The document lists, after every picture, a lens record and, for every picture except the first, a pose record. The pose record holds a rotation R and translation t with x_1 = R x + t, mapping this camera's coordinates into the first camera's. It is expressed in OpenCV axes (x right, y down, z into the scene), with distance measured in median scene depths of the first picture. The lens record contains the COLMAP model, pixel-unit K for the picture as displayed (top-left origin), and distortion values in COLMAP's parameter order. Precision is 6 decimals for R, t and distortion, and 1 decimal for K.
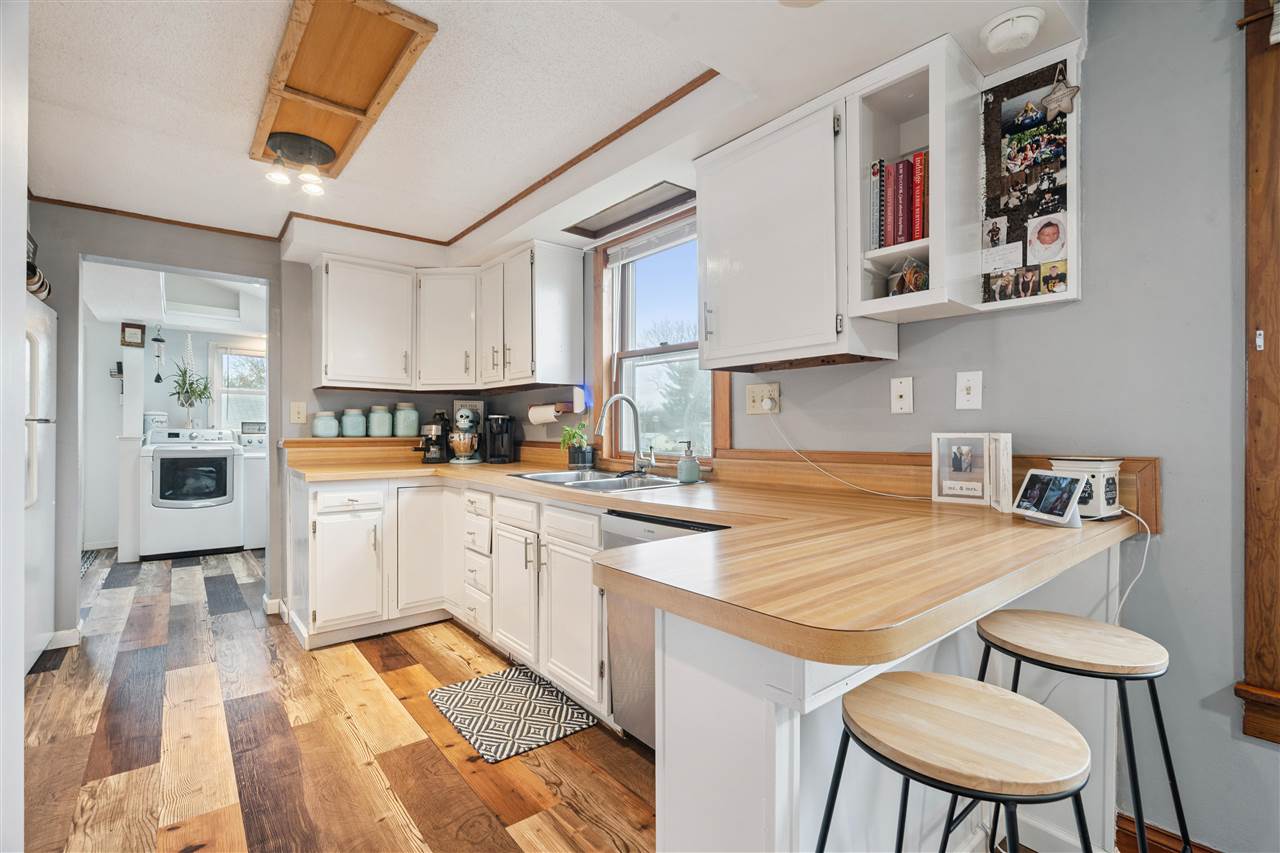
lens RADIAL K [[582.3, 0, 644.6], [0, 582.3, 429.8], [0, 0, 1]] dist [0.004940, 0.000866]
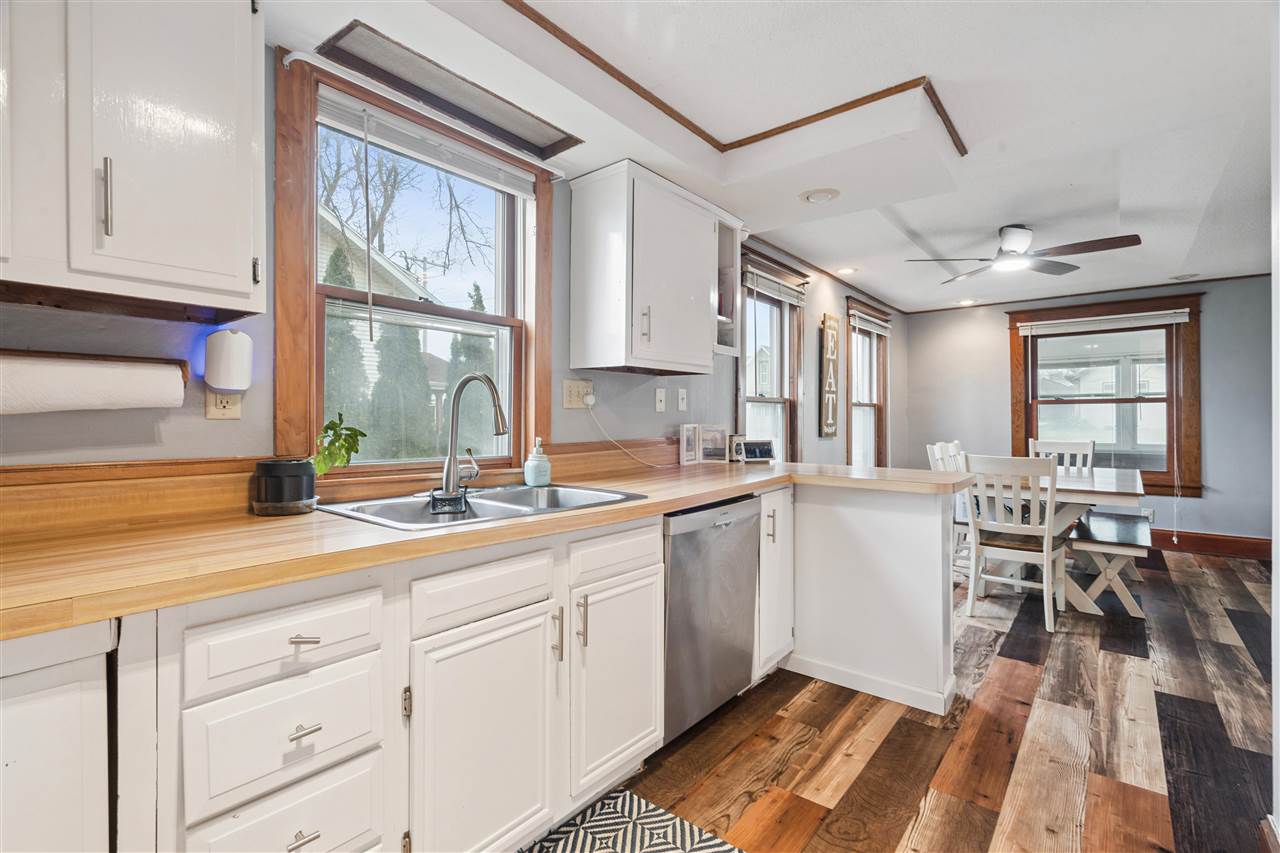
lens RADIAL K [[582.3, 0, 639.5], [0, 582.3, 418.2], [0, 0, 1]] dist [0.004940, 0.000866]
pose [[-0.196227, 0.001087, 0.980558, -1.054834], [0.003000, 0.999995, -0.000509, -0.011496], [-0.980554, 0.002841, -0.196229, 1.363144]]
